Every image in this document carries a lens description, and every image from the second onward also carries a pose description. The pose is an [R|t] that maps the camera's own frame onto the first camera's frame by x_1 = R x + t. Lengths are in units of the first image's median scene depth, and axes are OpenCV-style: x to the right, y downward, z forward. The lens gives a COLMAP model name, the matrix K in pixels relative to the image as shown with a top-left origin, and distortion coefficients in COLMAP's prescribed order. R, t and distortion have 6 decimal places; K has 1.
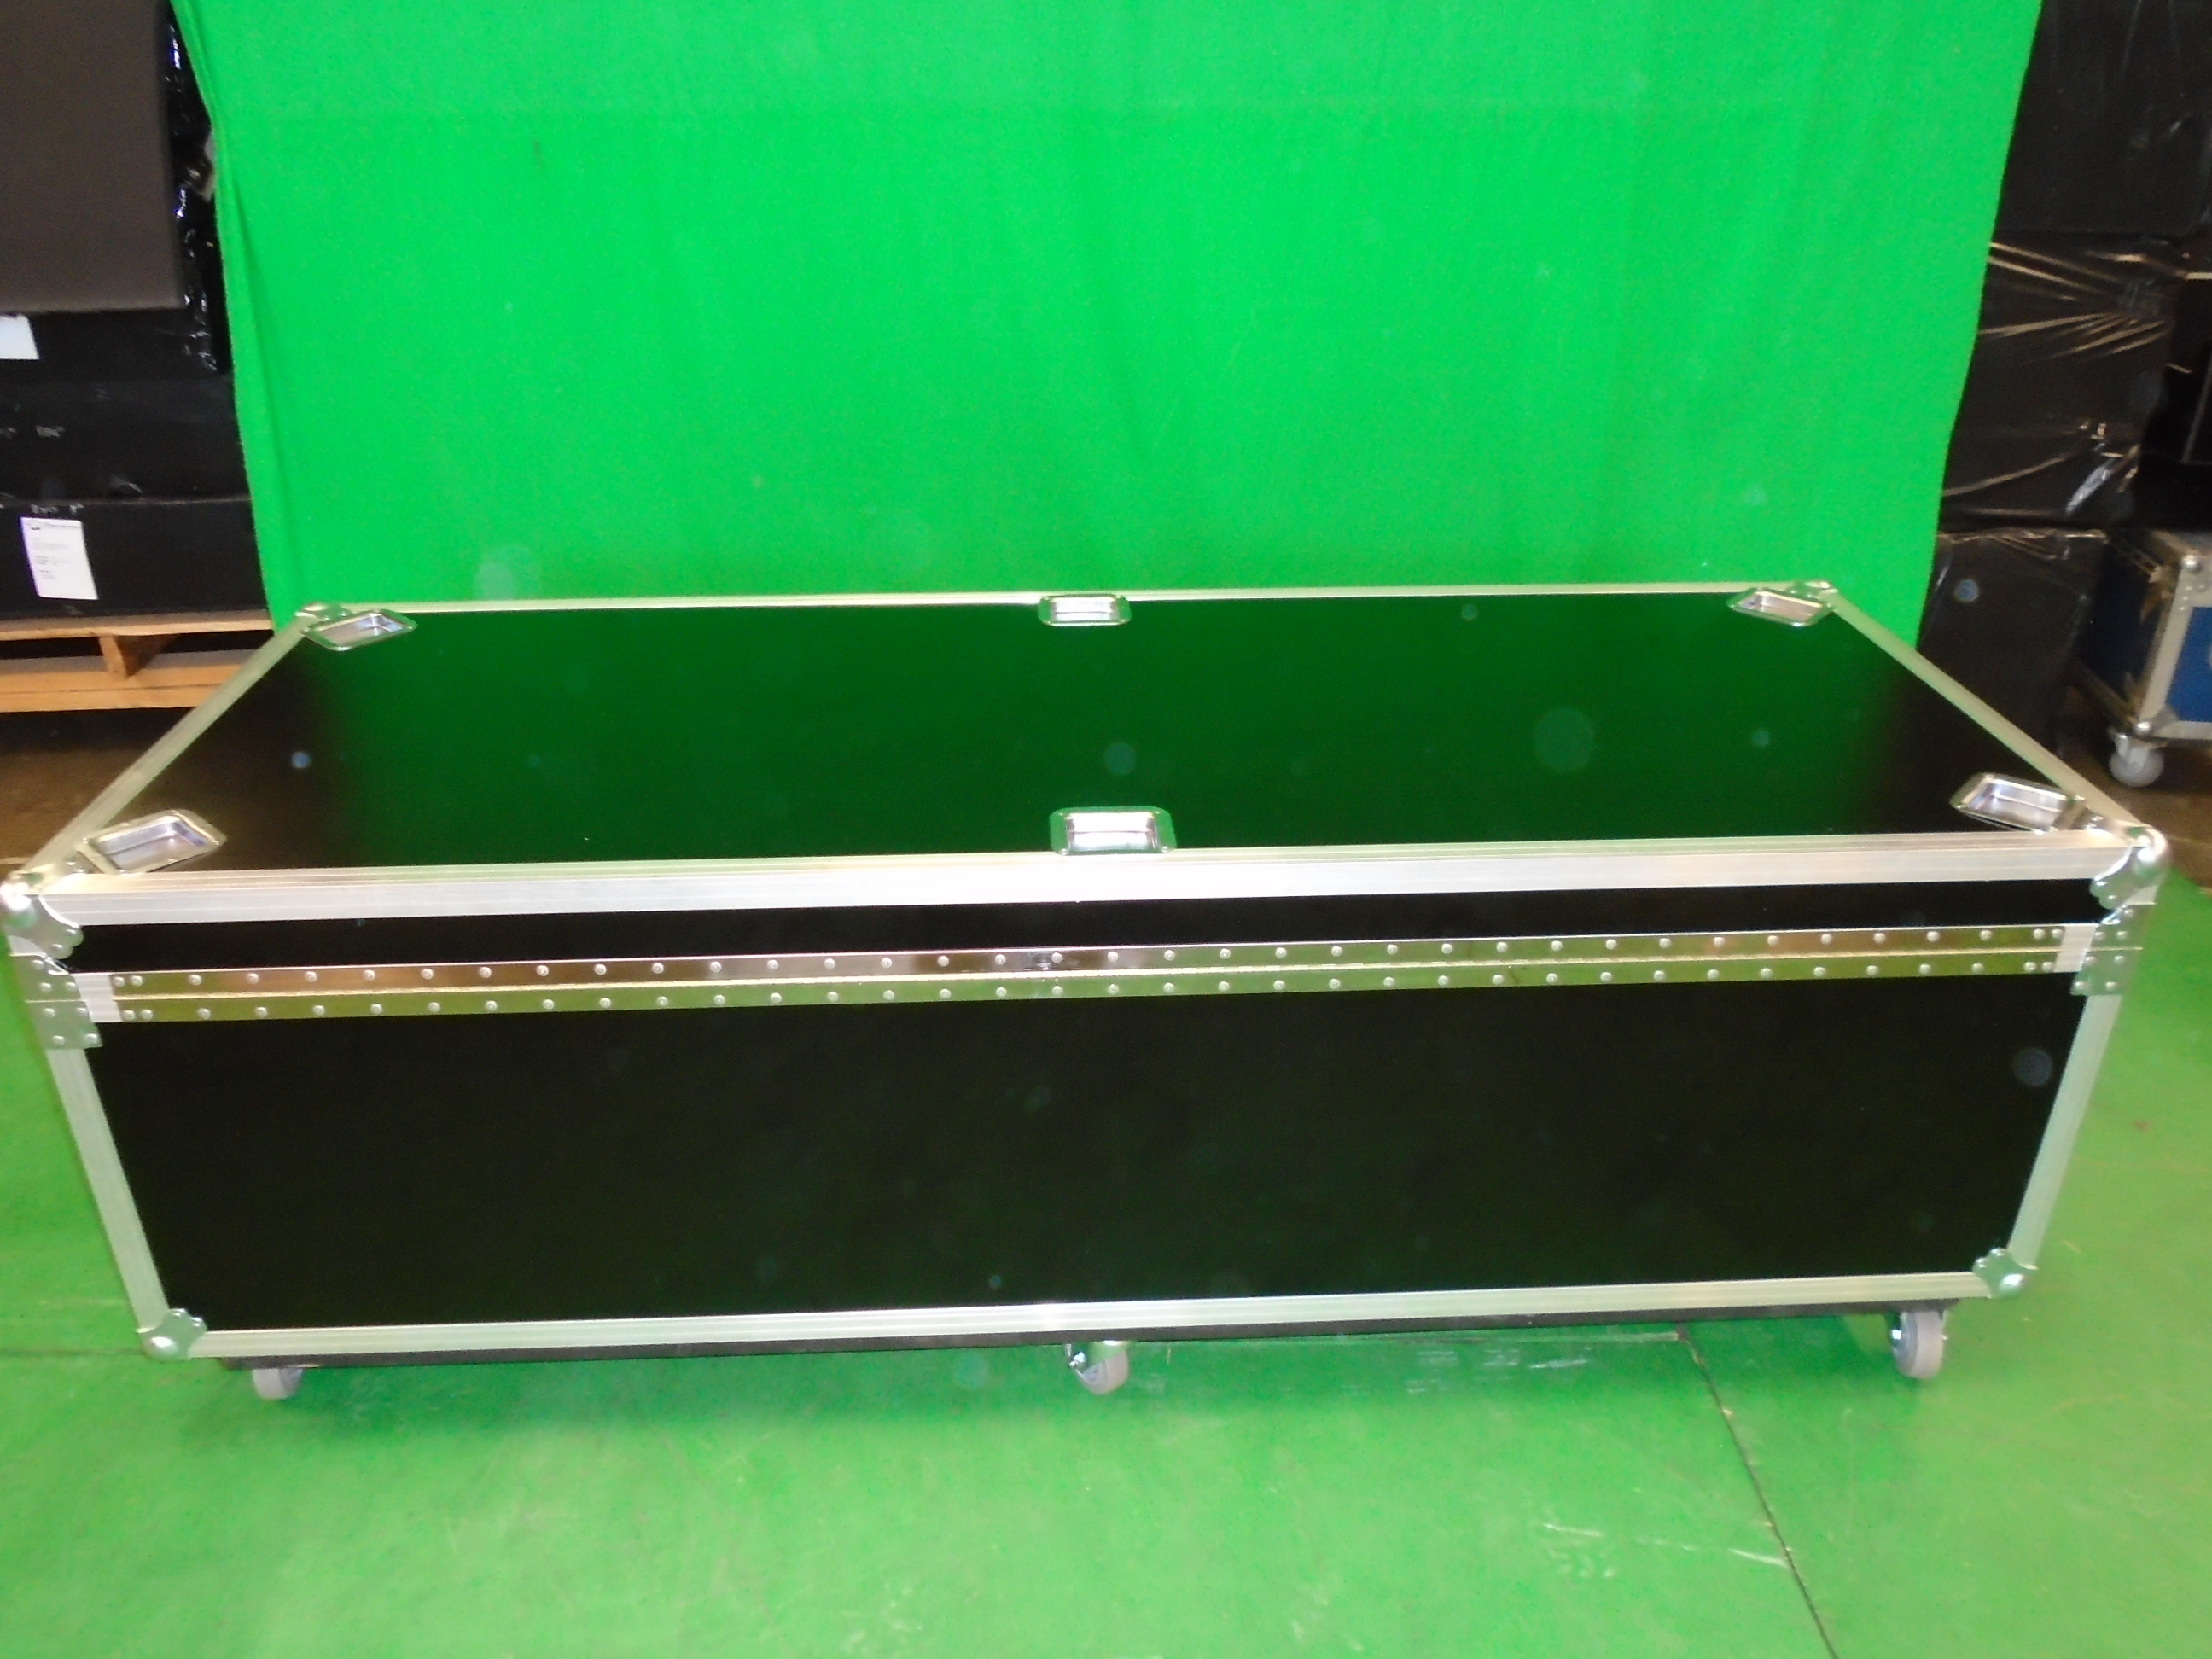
lens RADIAL K [[1697.8, 0, 1106.0], [0, 1697.8, 829.5], [0, 0, 1]] dist [-0.007591, -0.008326]
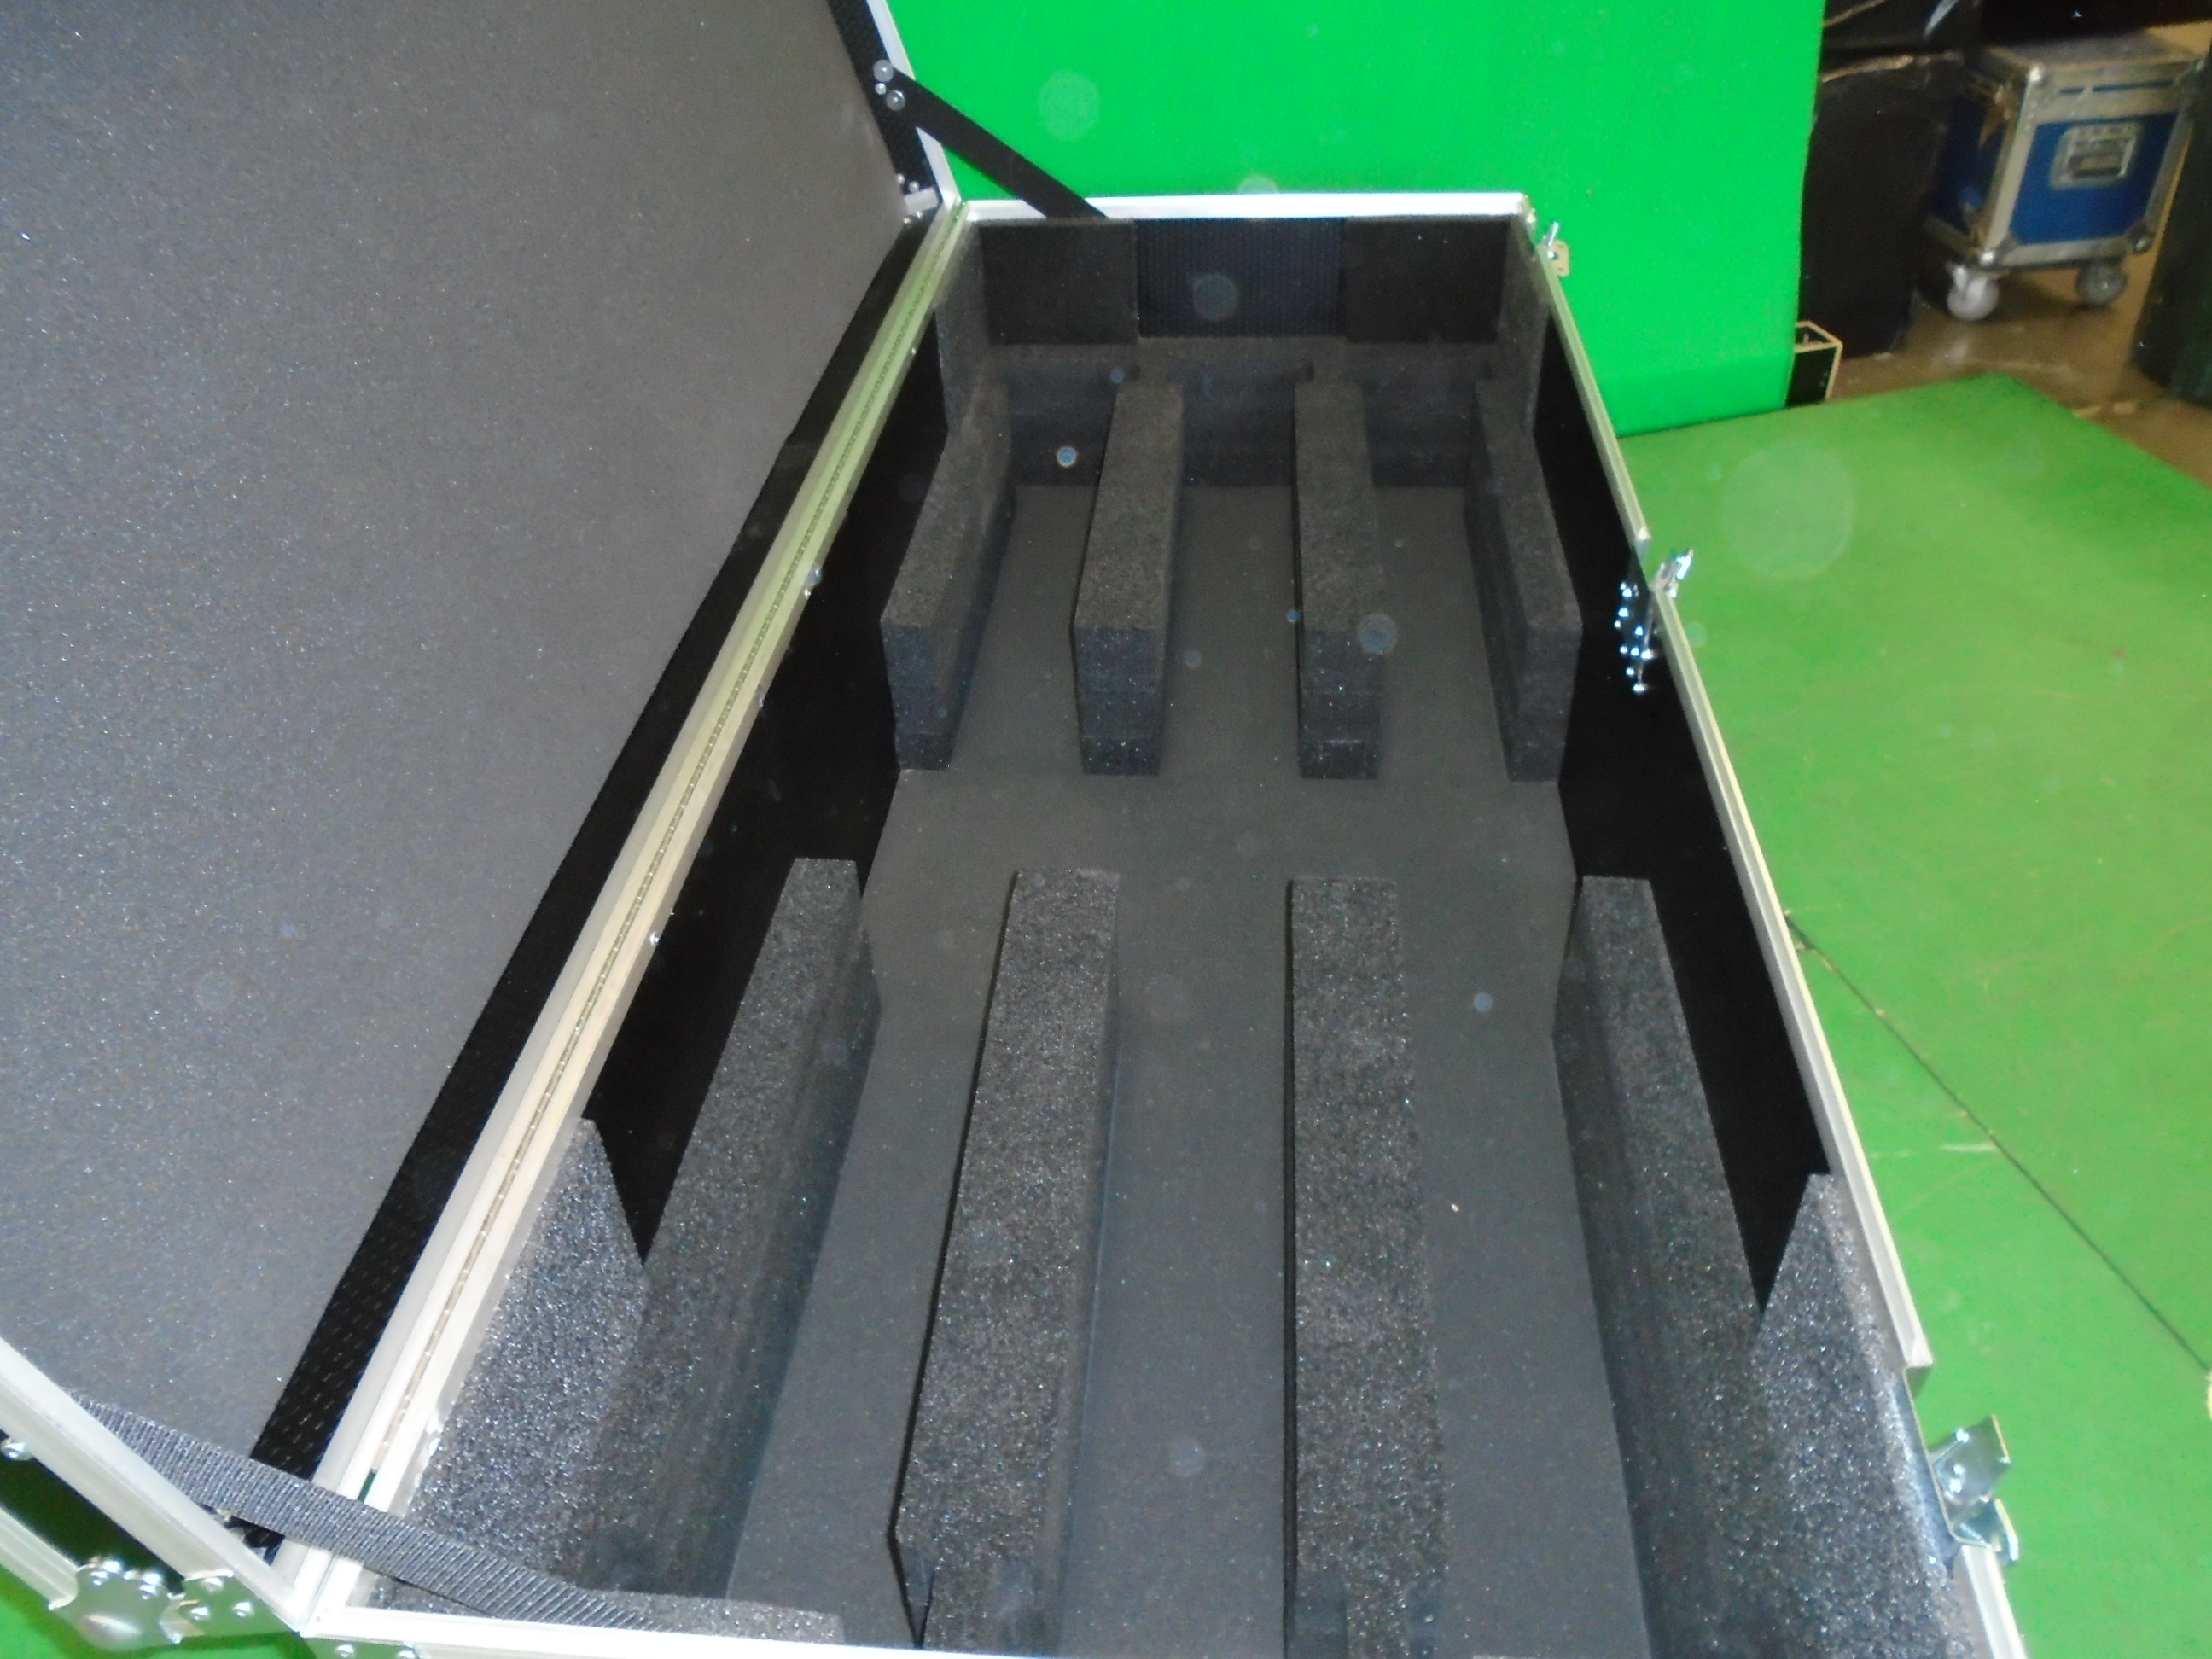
lens RADIAL K [[1697.8, 0, 1106.0], [0, 1697.8, 829.5], [0, 0, 1]] dist [-0.007591, -0.008326]
pose [[0.960596, -0.190281, 0.202605, -0.155139], [0.148001, 0.967162, 0.206624, -0.017888], [-0.235268, -0.168496, 0.957214, 0.115252]]
